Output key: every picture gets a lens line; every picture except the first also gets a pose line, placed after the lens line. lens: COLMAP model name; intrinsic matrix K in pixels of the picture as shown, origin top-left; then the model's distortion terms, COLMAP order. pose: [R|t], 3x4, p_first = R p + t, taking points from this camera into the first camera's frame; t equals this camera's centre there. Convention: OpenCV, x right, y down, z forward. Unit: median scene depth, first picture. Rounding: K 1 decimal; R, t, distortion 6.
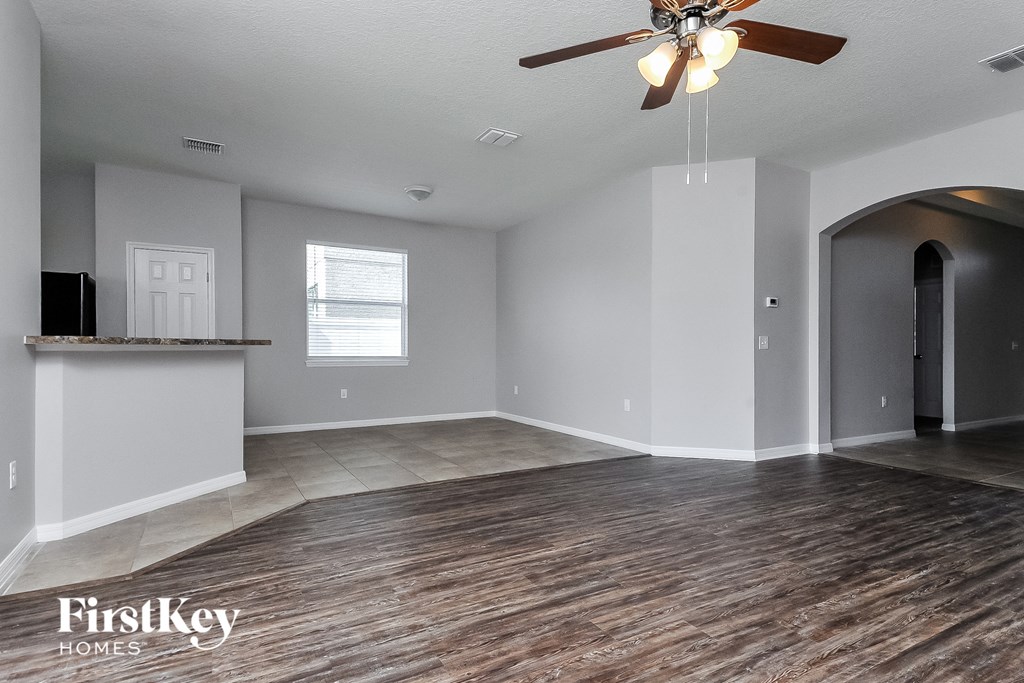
lens RADIAL K [[555.3, 0, 512.2], [0, 555.3, 344.3], [0, 0, 1]] dist [0.006229, -0.004482]
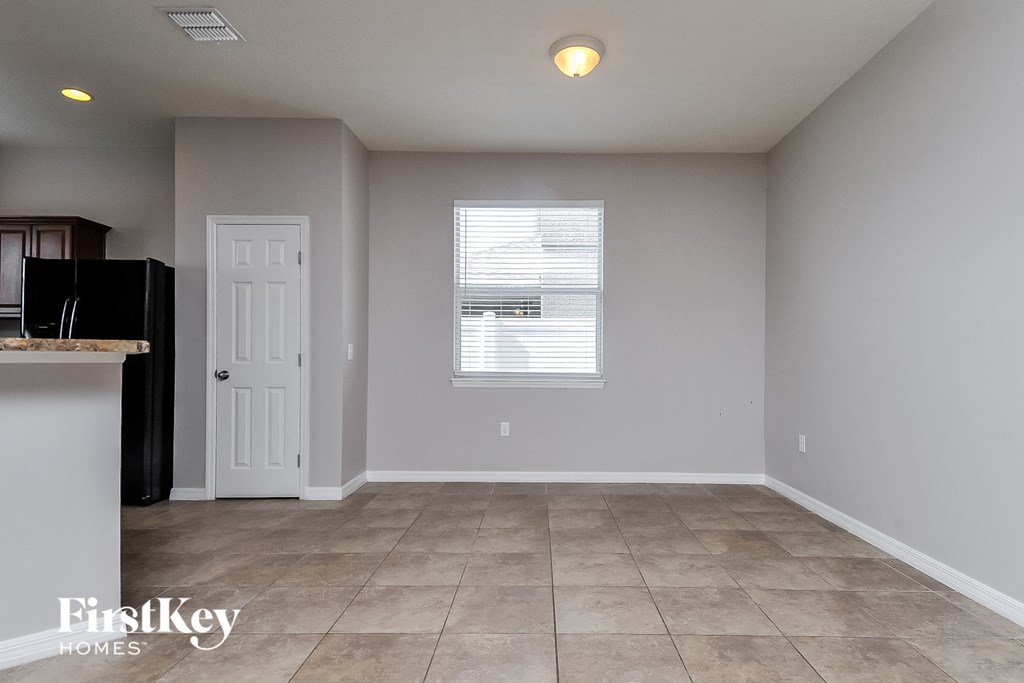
lens RADIAL K [[555.3, 0, 516.2], [0, 555.3, 351.3], [0, 0, 1]] dist [0.006229, -0.004482]
pose [[0.869762, -0.005564, -0.493440, 0.032382], [-0.001808, 0.999894, -0.014462, 0.006630], [0.493468, 0.013470, 0.869659, 0.451403]]
